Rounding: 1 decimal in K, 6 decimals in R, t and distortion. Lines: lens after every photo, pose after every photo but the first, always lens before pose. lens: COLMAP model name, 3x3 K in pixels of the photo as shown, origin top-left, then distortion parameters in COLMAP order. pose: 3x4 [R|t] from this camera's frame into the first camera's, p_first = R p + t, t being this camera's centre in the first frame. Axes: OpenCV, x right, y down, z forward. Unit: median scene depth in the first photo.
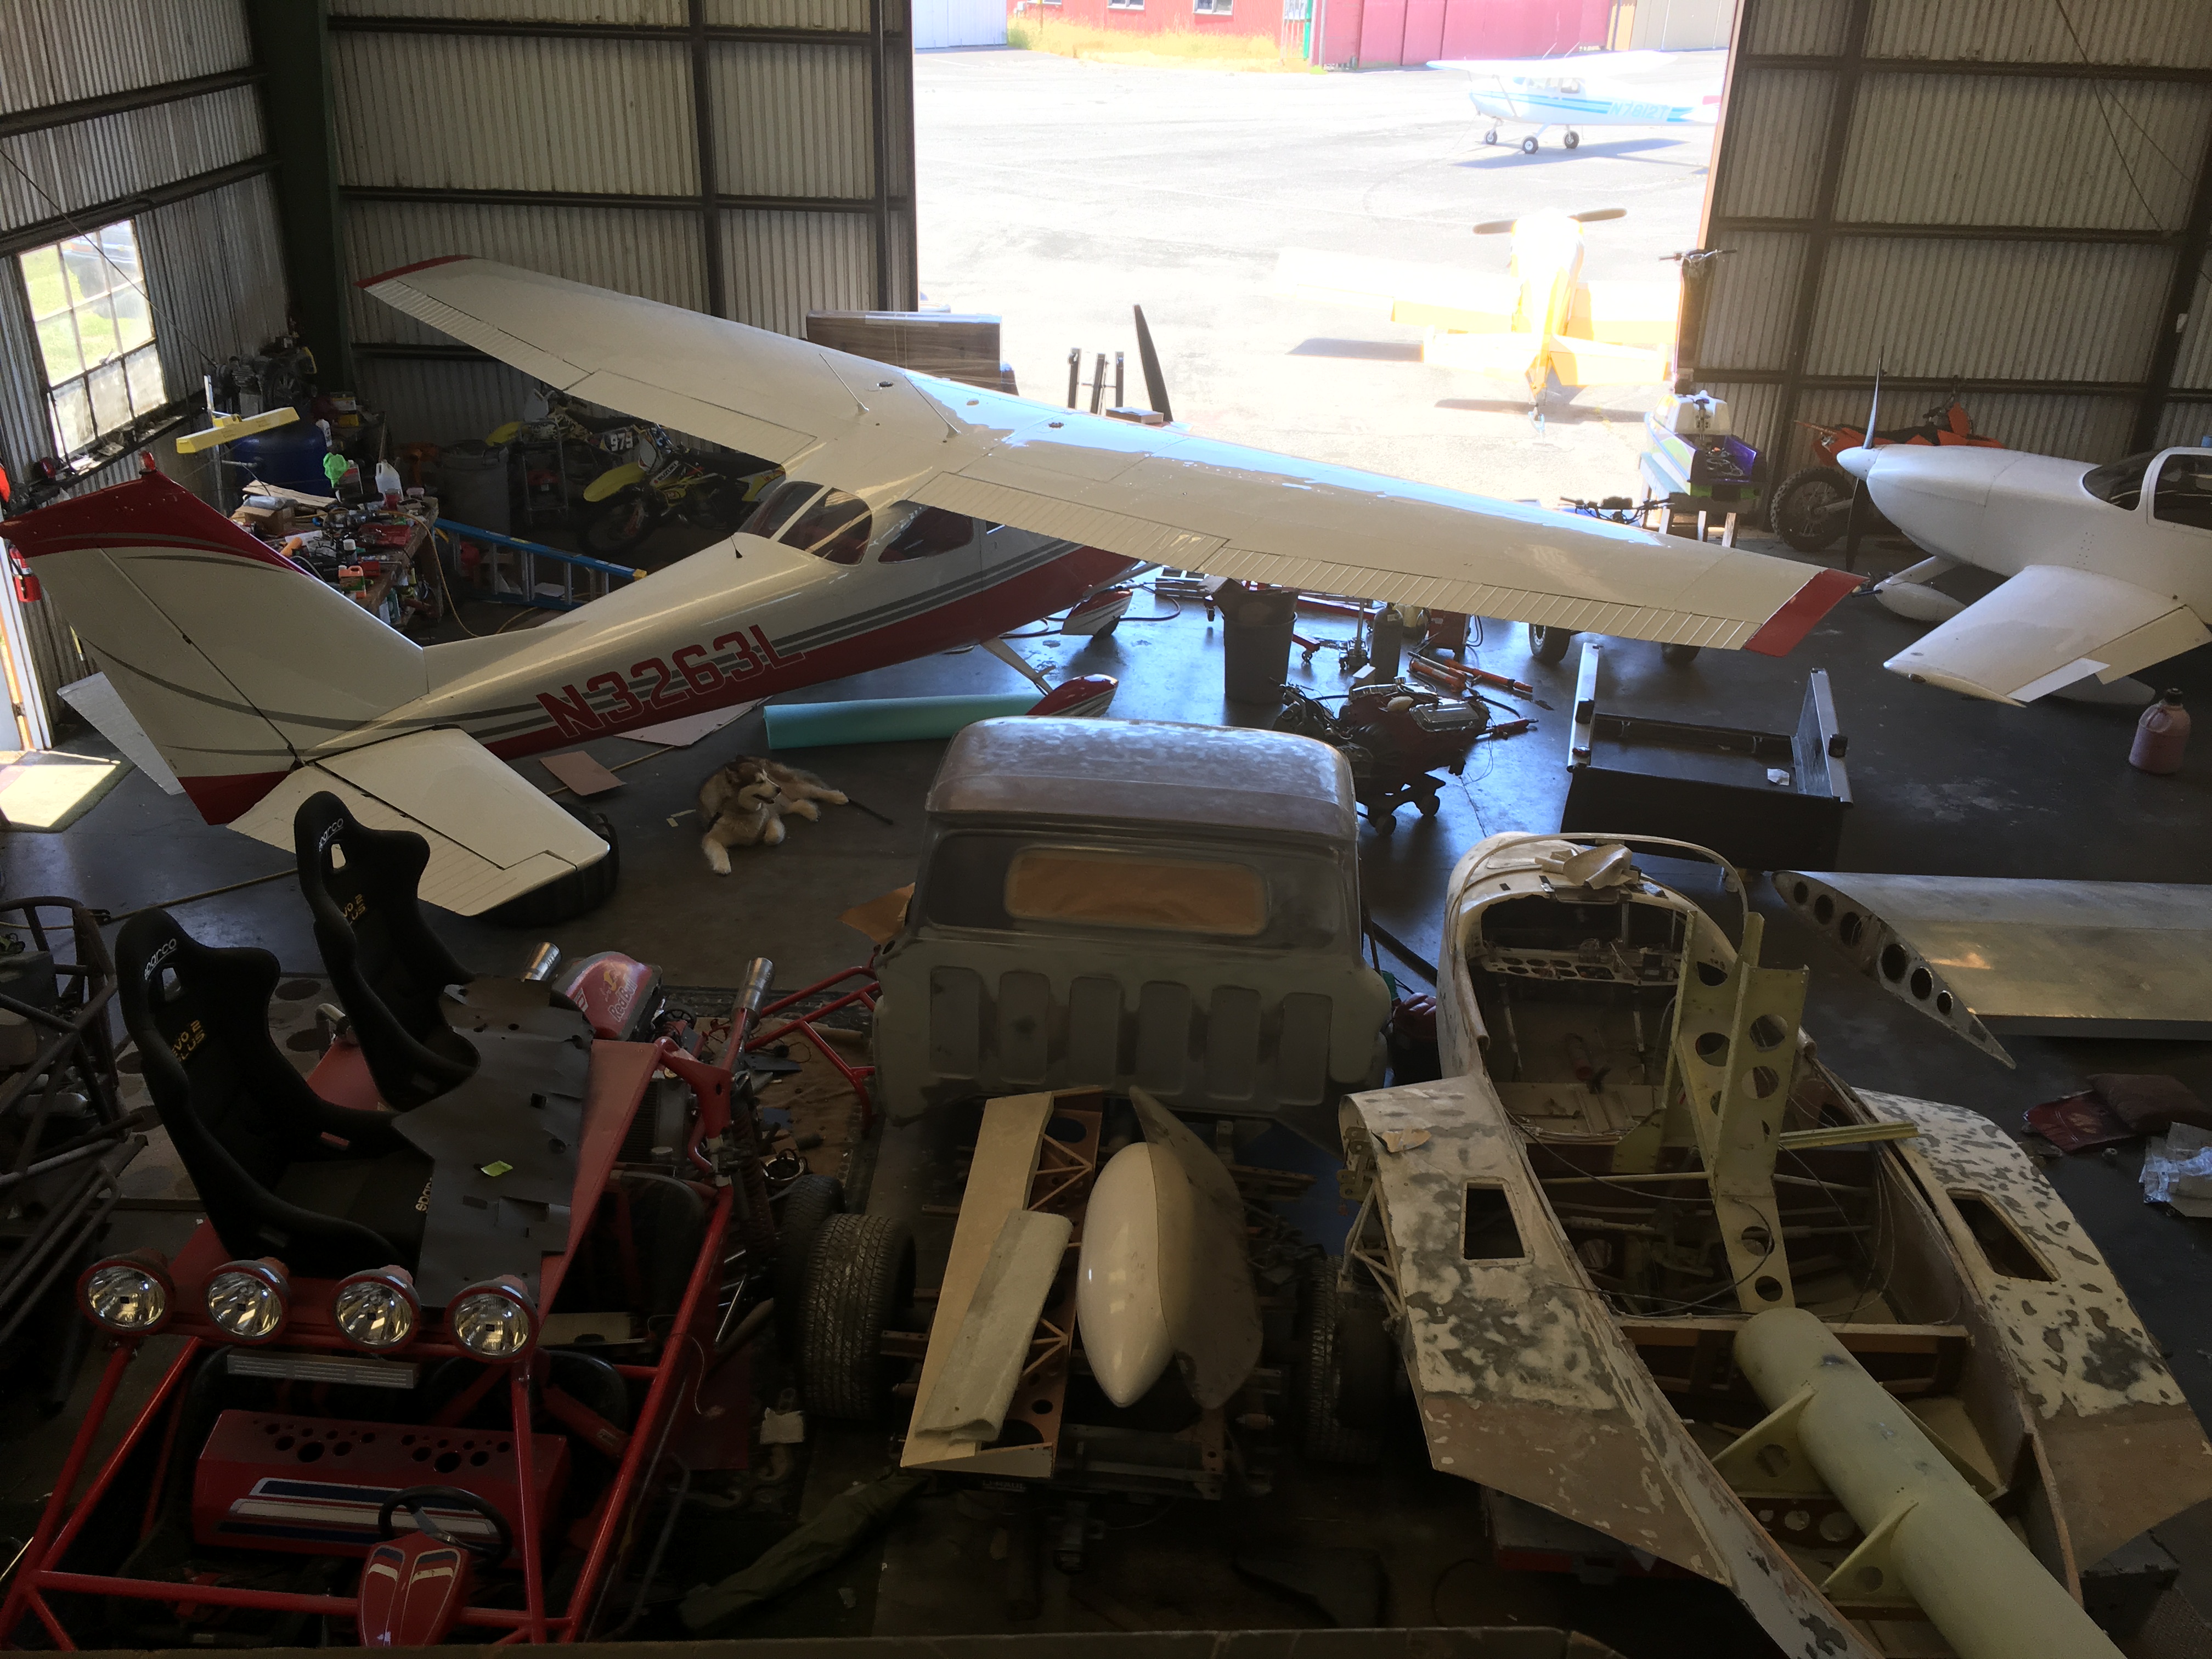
lens RADIAL K [[1882.5, 0, 1106.0], [0, 1882.5, 829.5], [0, 0, 1]] dist [0.094209, -0.124539]
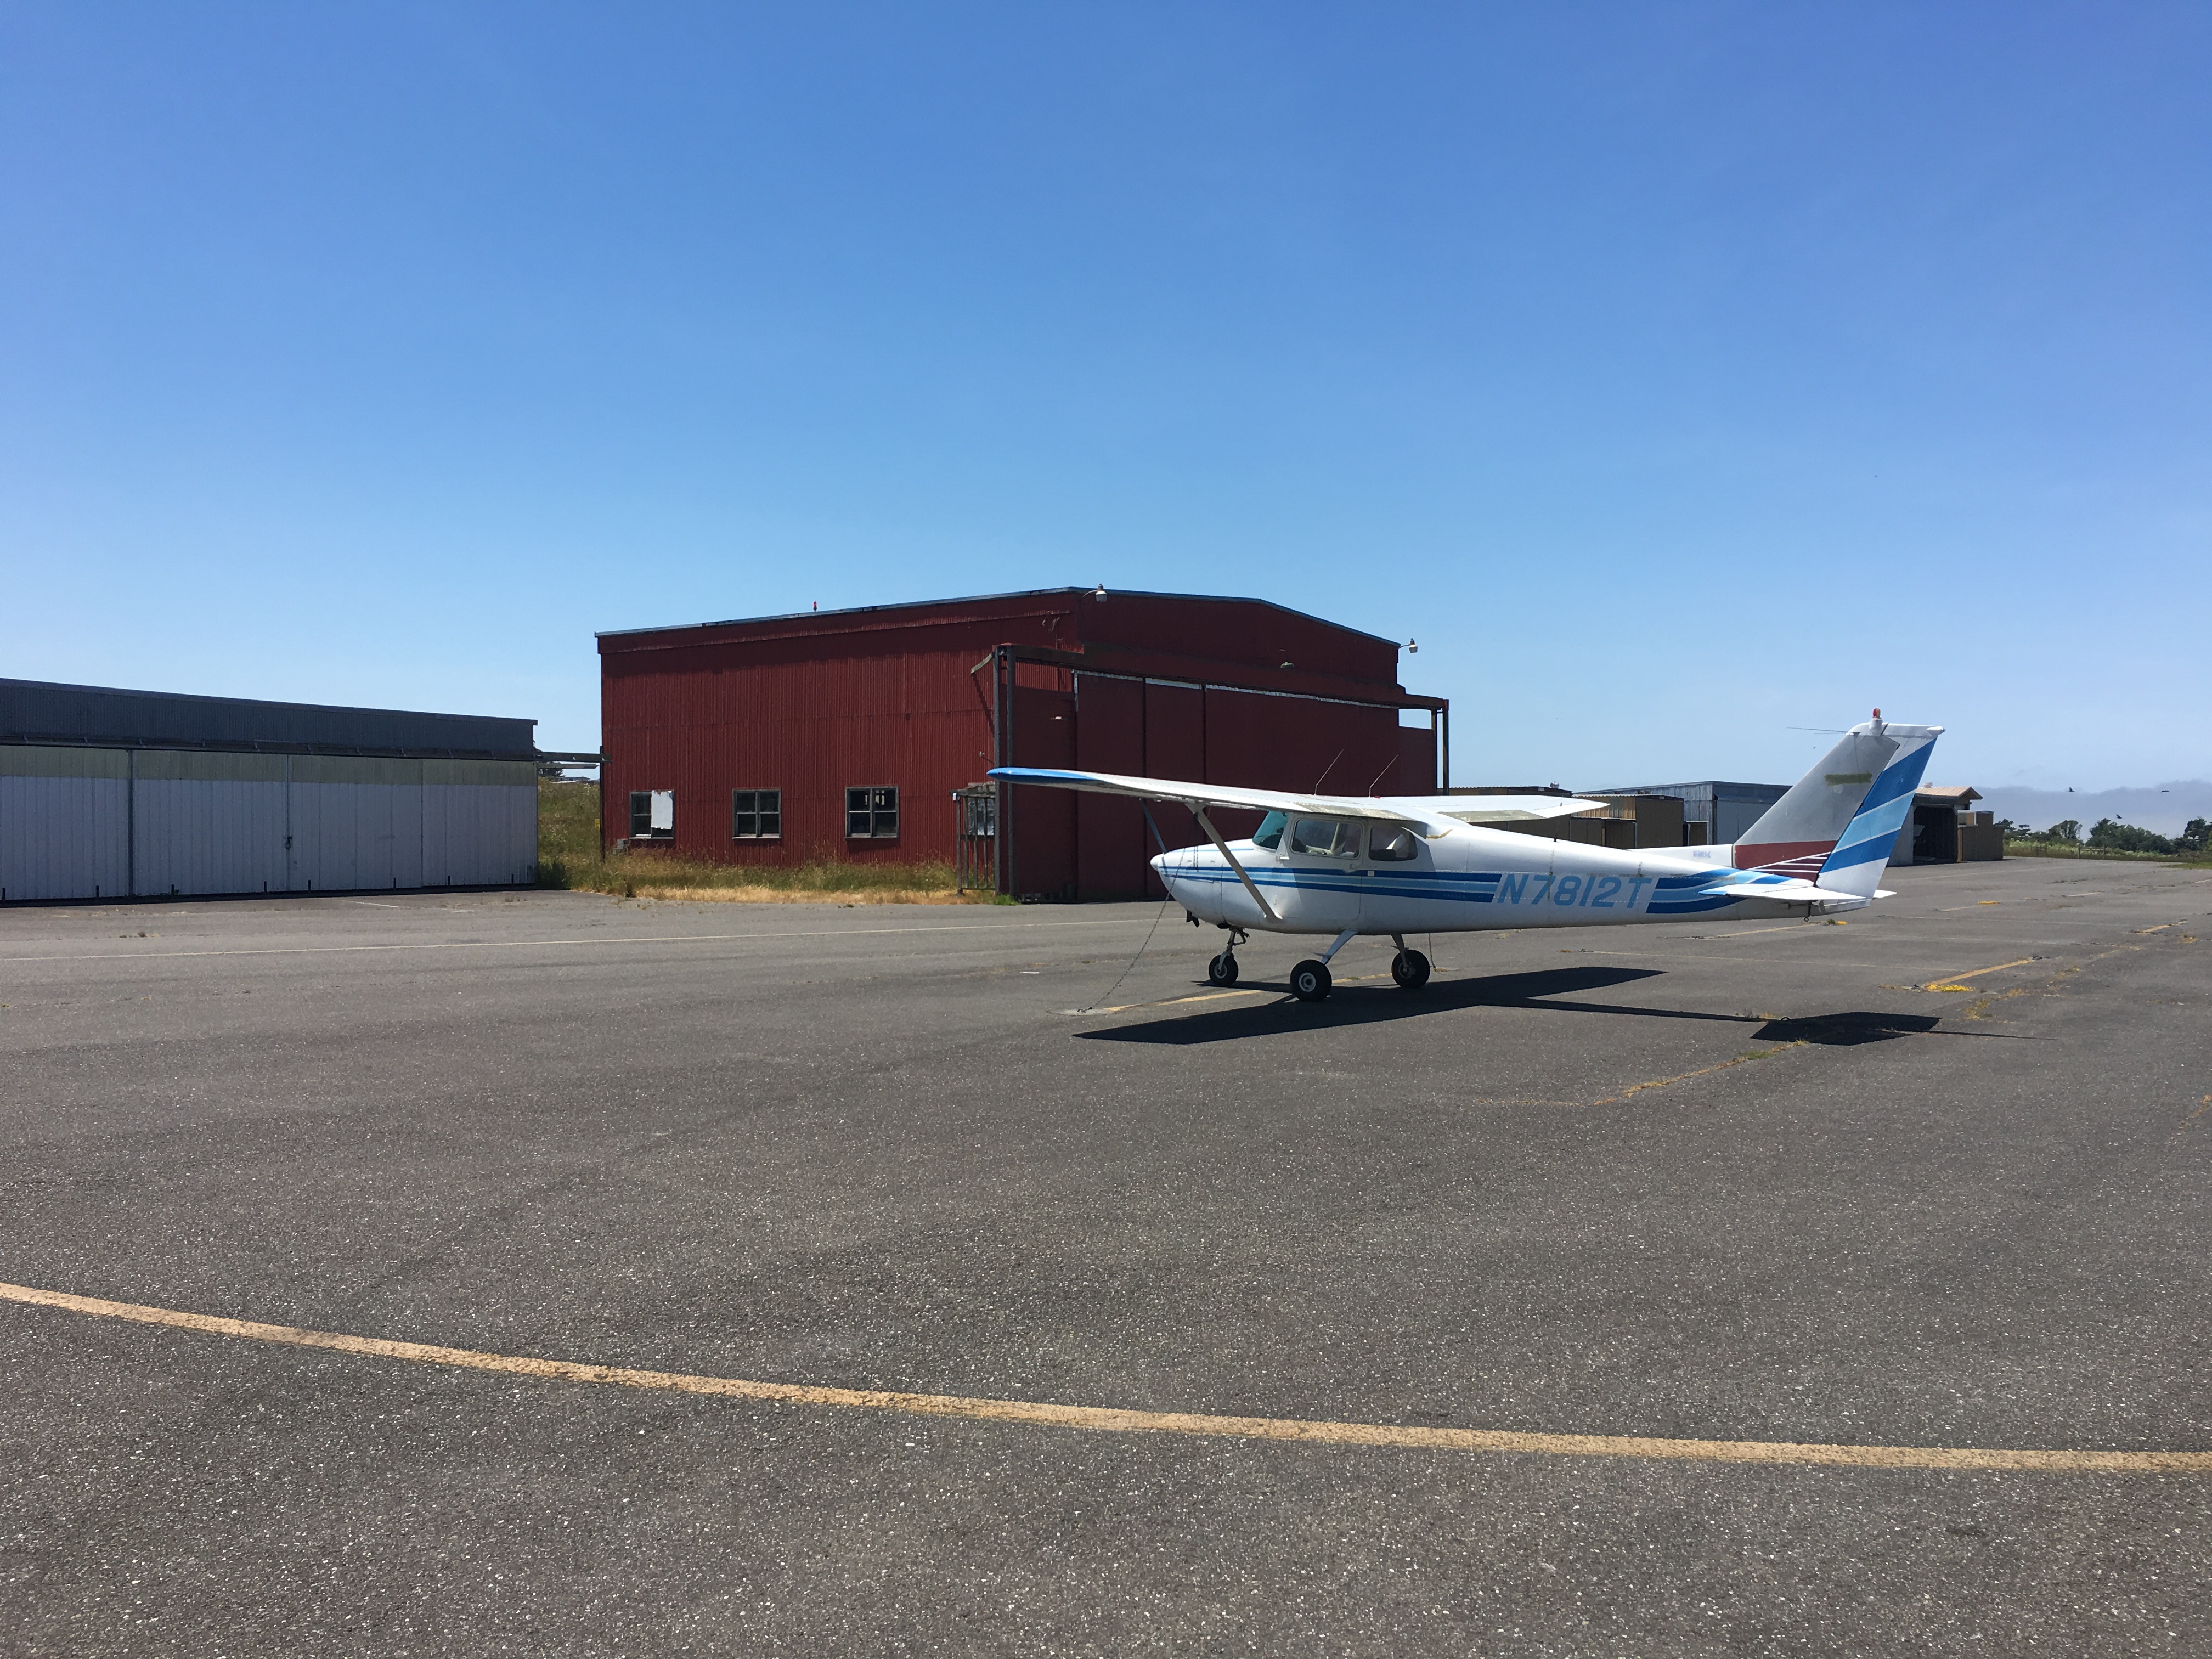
lens RADIAL K [[1882.5, 0, 1106.0], [0, 1882.5, 829.5], [0, 0, 1]] dist [0.094209, -0.124539]
pose [[0.996903, -0.033629, 0.071087, 0.149036], [0.061010, 0.901096, -0.429306, -0.215308], [-0.049619, 0.432313, 0.900357, 0.617560]]
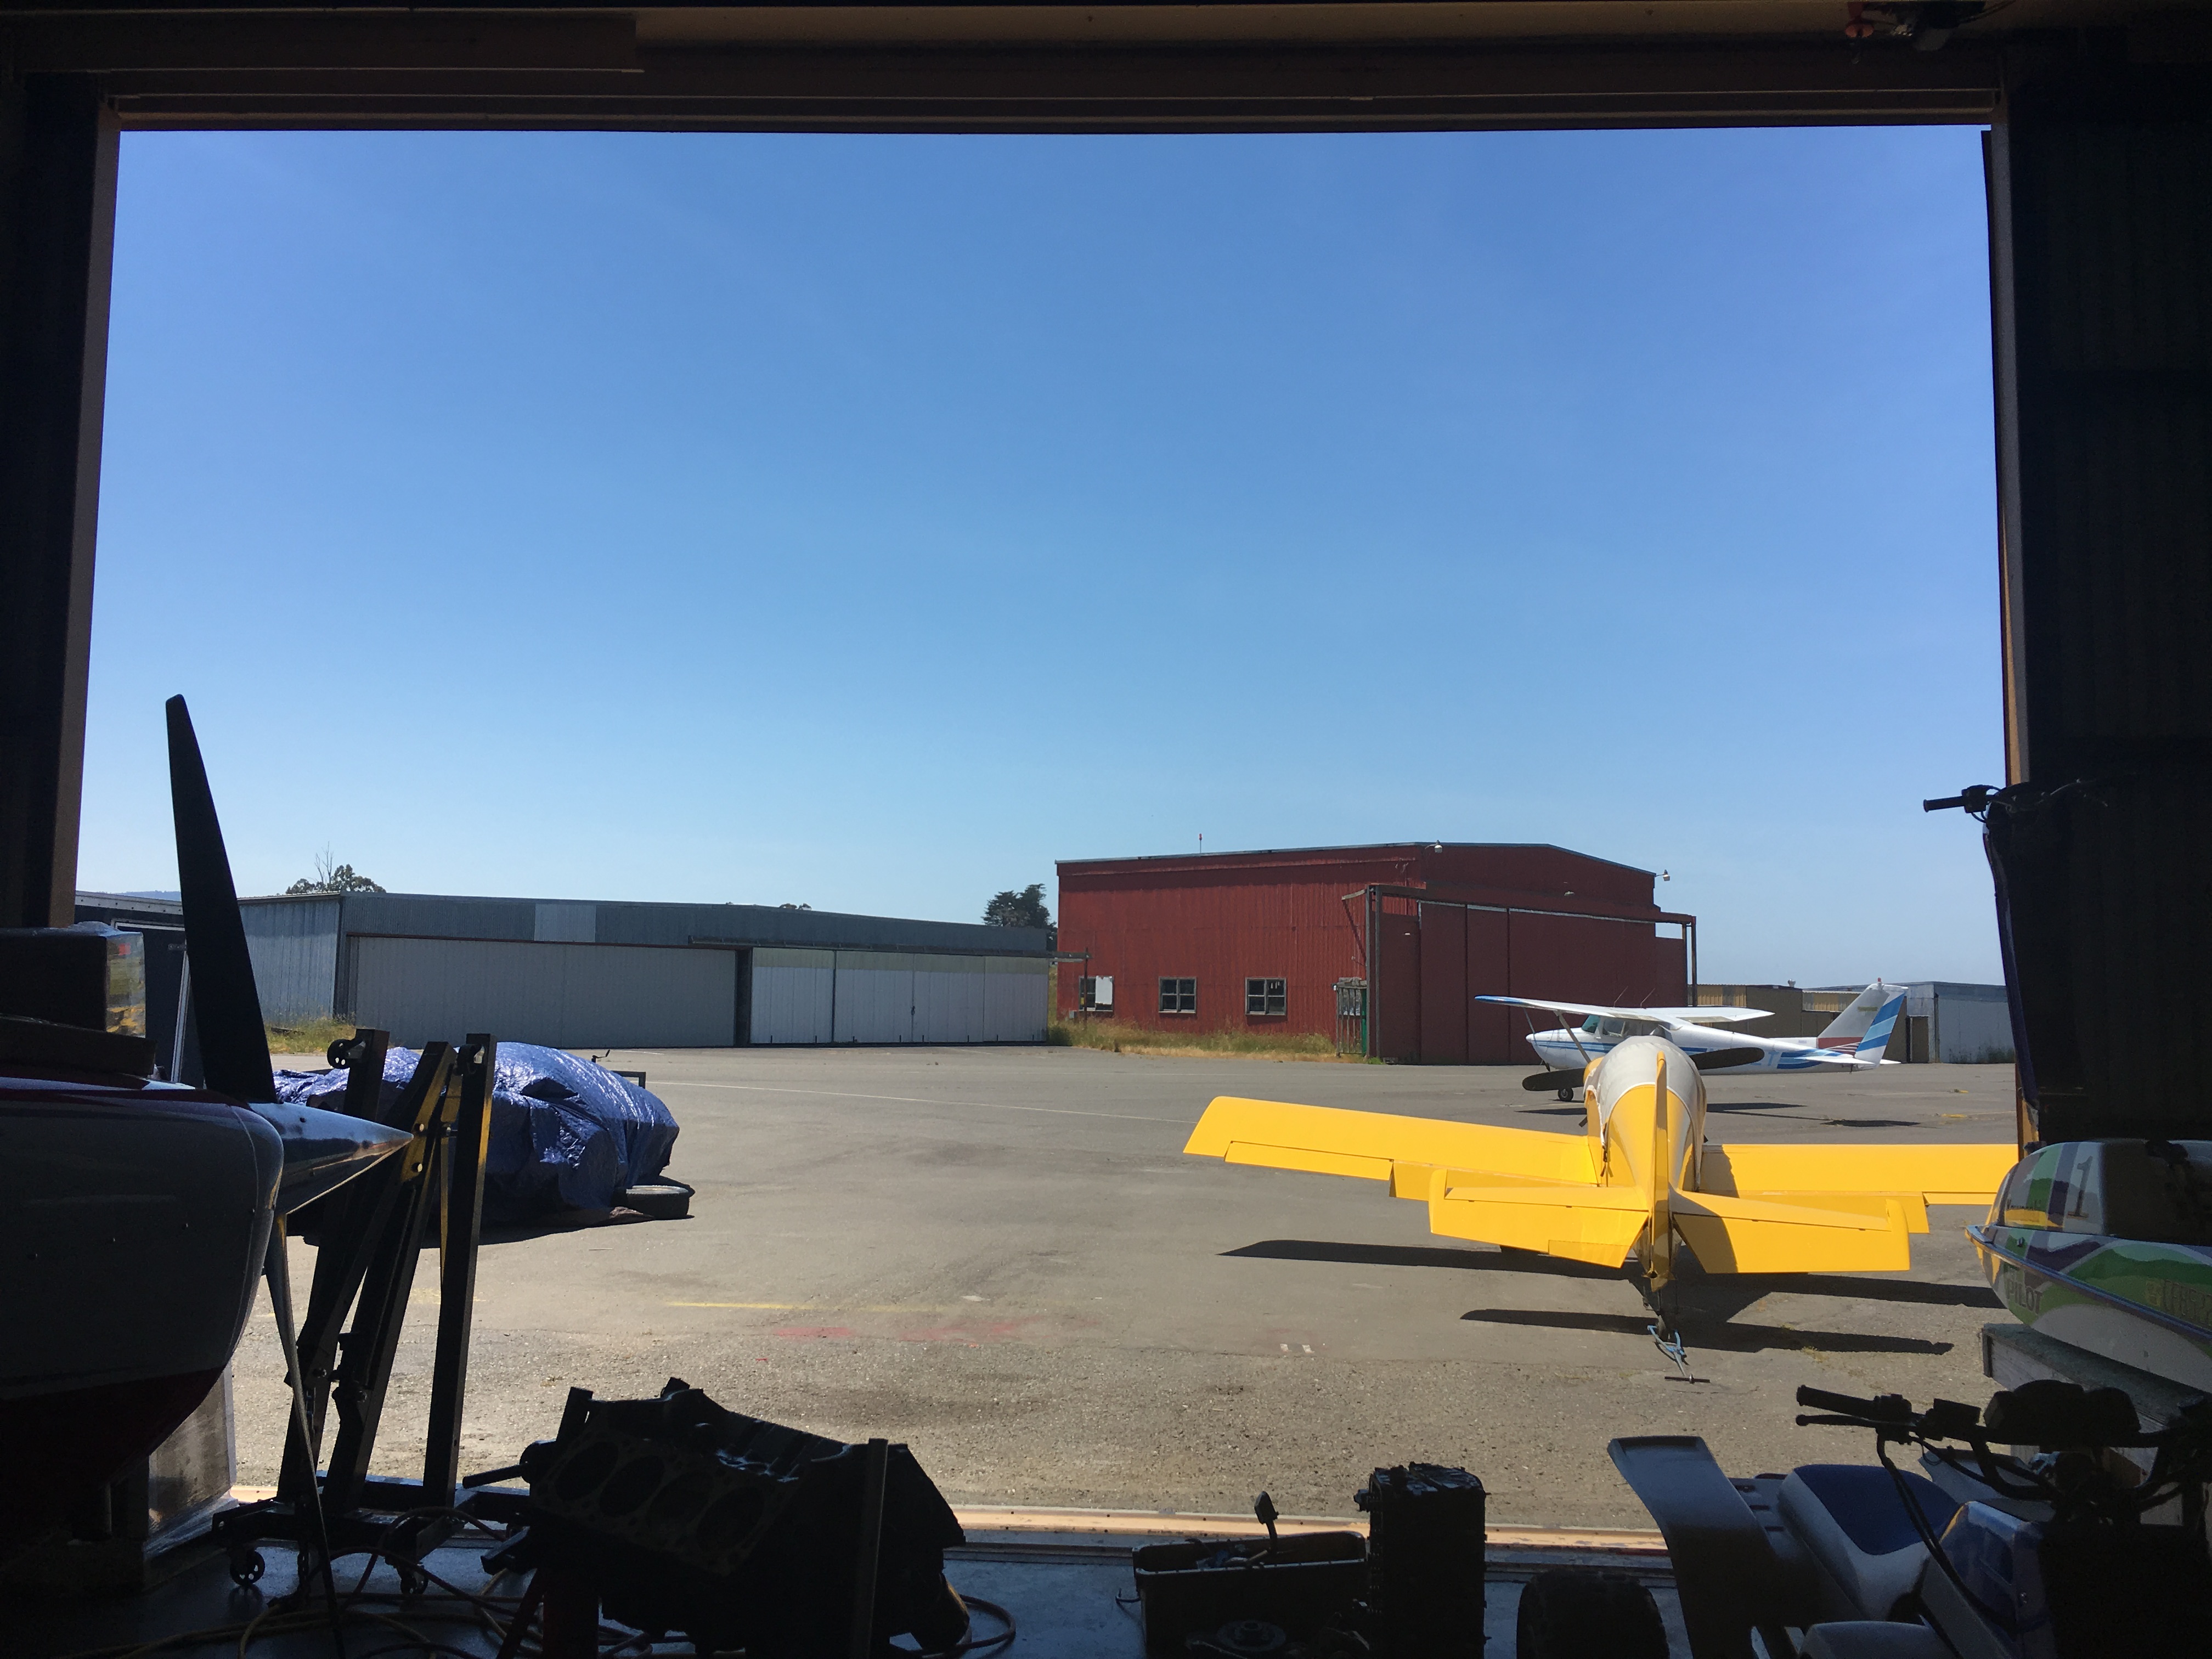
lens RADIAL K [[1882.5, 0, 1106.0], [0, 1882.5, 829.5], [0, 0, 1]] dist [0.094209, -0.124539]
pose [[0.998367, -0.016925, -0.054567, 0.046972], [-0.013407, 0.859037, -0.511738, -0.031254], [0.055536, 0.511633, 0.857407, 0.210846]]
